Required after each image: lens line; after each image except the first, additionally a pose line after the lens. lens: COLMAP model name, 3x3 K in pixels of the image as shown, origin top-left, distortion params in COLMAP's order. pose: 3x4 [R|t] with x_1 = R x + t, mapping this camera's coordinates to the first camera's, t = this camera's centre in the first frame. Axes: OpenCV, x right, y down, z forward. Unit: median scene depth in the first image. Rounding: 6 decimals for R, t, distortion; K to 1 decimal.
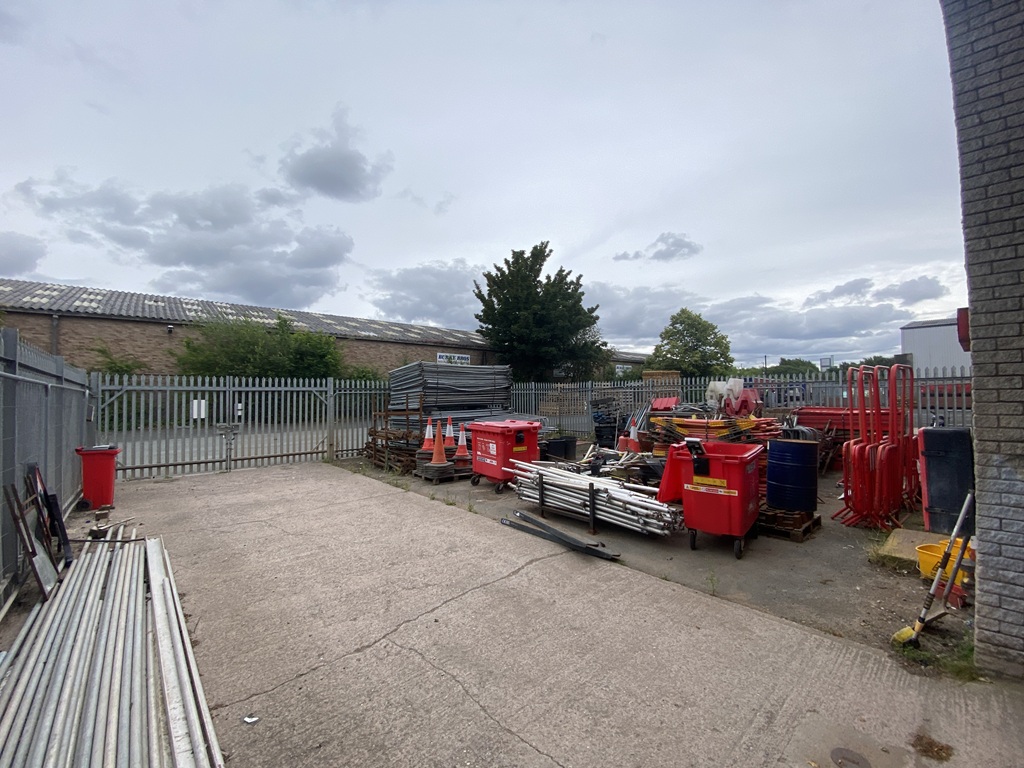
lens RADIAL K [[415.2, 0, 510.4], [0, 415.2, 381.6], [0, 0, 1]] dist [-0.002846, -0.000587]
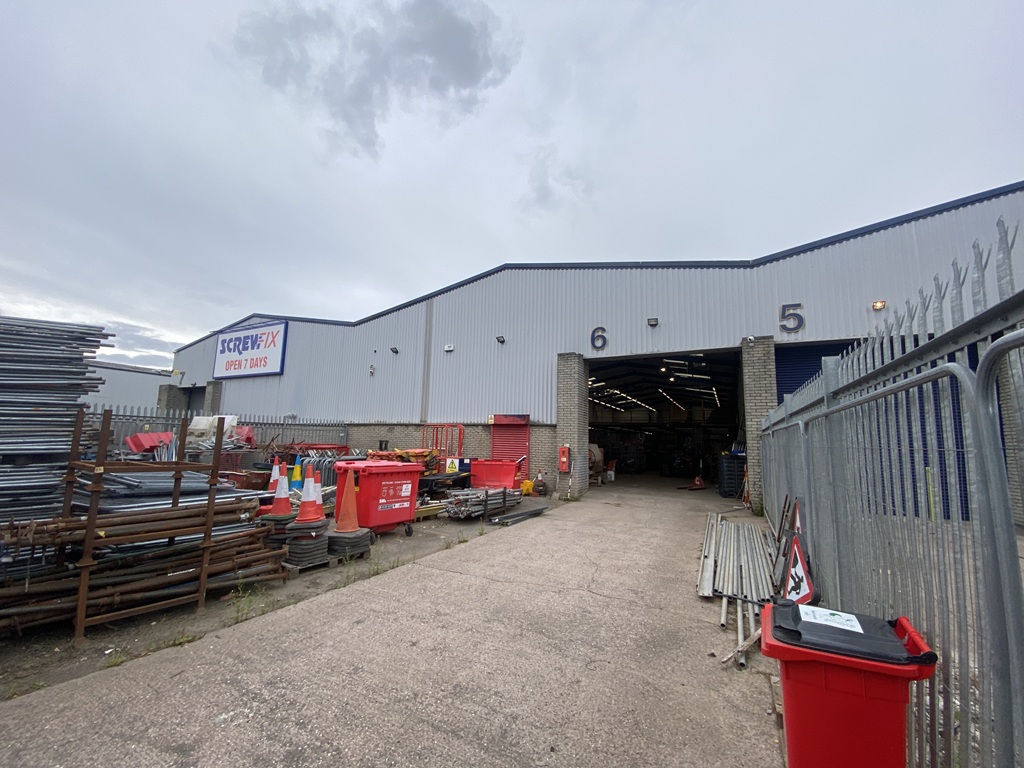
lens RADIAL K [[415.2, 0, 512.2], [0, 415.2, 391.2], [0, 0, 1]] dist [-0.002846, -0.000587]
pose [[-0.353687, 0.116471, 0.928084, -1.362330], [-0.037807, 0.989626, -0.138602, 0.081672], [-0.934600, -0.084110, -0.345614, 1.483457]]
